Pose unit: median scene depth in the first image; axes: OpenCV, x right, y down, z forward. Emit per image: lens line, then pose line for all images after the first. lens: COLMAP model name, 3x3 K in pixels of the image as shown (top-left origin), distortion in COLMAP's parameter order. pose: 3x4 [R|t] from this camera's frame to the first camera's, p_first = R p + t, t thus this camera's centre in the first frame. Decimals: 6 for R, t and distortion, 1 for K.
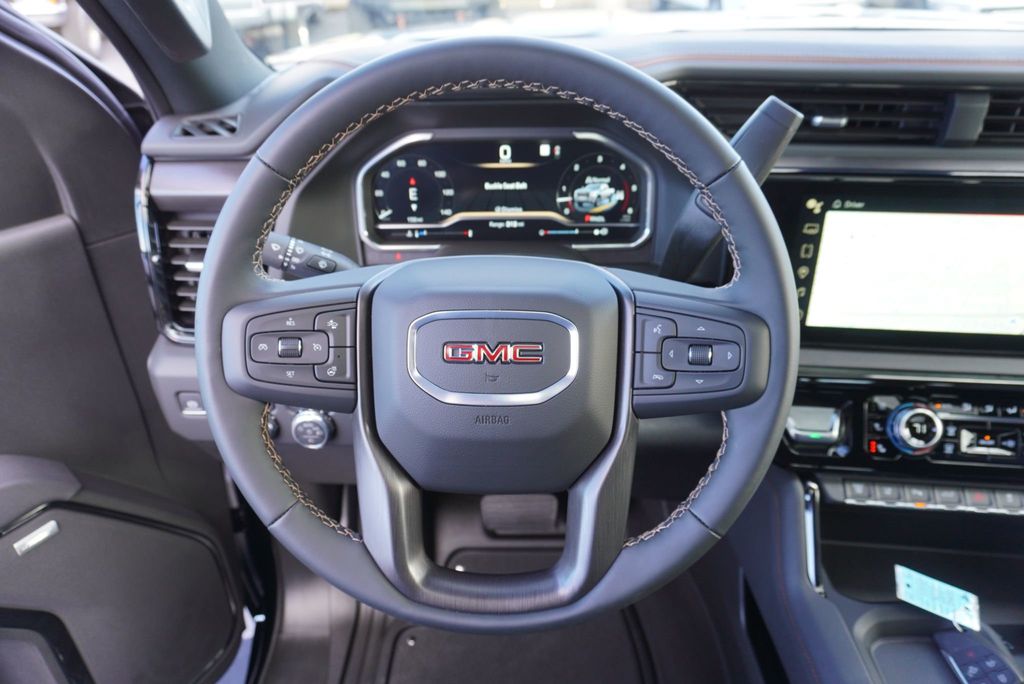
lens RADIAL K [[709.7, 0, 502.7], [0, 709.7, 354.5], [0, 0, 1]] dist [-0.039267, 0.033592]
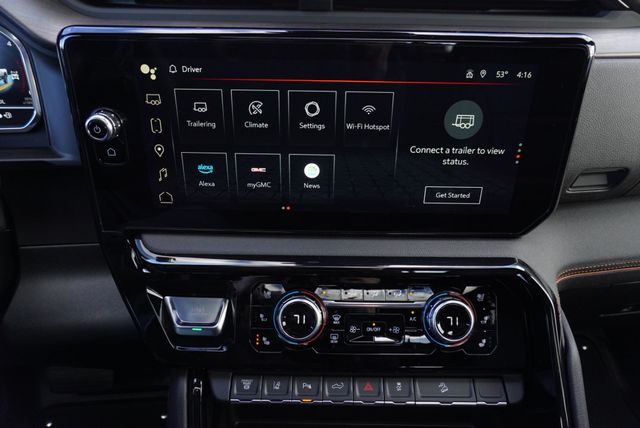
lens RADIAL K [[443.6, 0, 317.9], [0, 443.6, 215.9], [0, 0, 1]] dist [-0.039267, 0.033592]
pose [[0.991595, -0.029571, 0.125959, 0.540004], [0.029884, 0.999553, -0.000596, -0.027909], [-0.125885, 0.004355, 0.992035, 0.417871]]
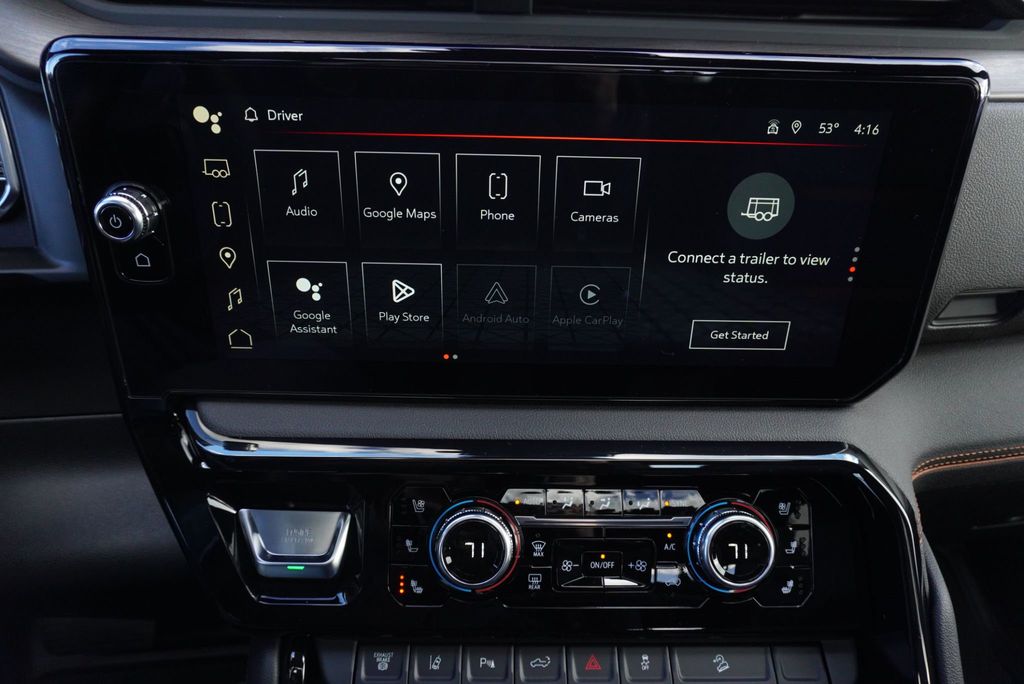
lens RADIAL K [[709.7, 0, 509.6], [0, 709.7, 348.7], [0, 0, 1]] dist [-0.039267, 0.033592]
pose [[0.988143, -0.031464, 0.150278, 0.535631], [0.030806, 0.999503, 0.006705, -0.048084], [-0.150414, -0.001996, 0.988621, 0.463511]]
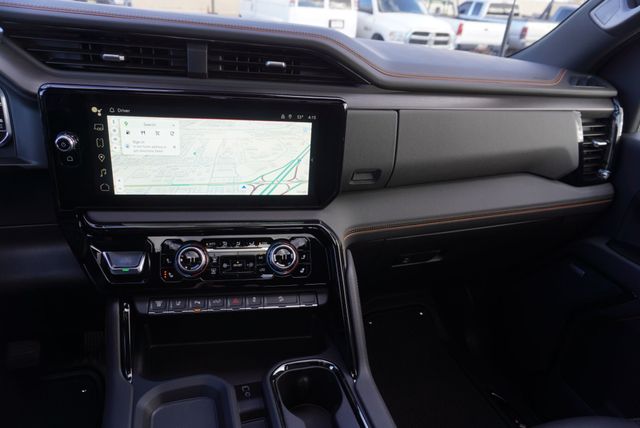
lens RADIAL K [[443.6, 0, 314.7], [0, 443.6, 218.8], [0, 0, 1]] dist [-0.039267, 0.033592]
pose [[0.945306, -0.045089, 0.323053, 0.531922], [0.063594, 0.996871, -0.046953, 0.078186], [-0.319925, 0.064929, 0.945216, 0.006371]]
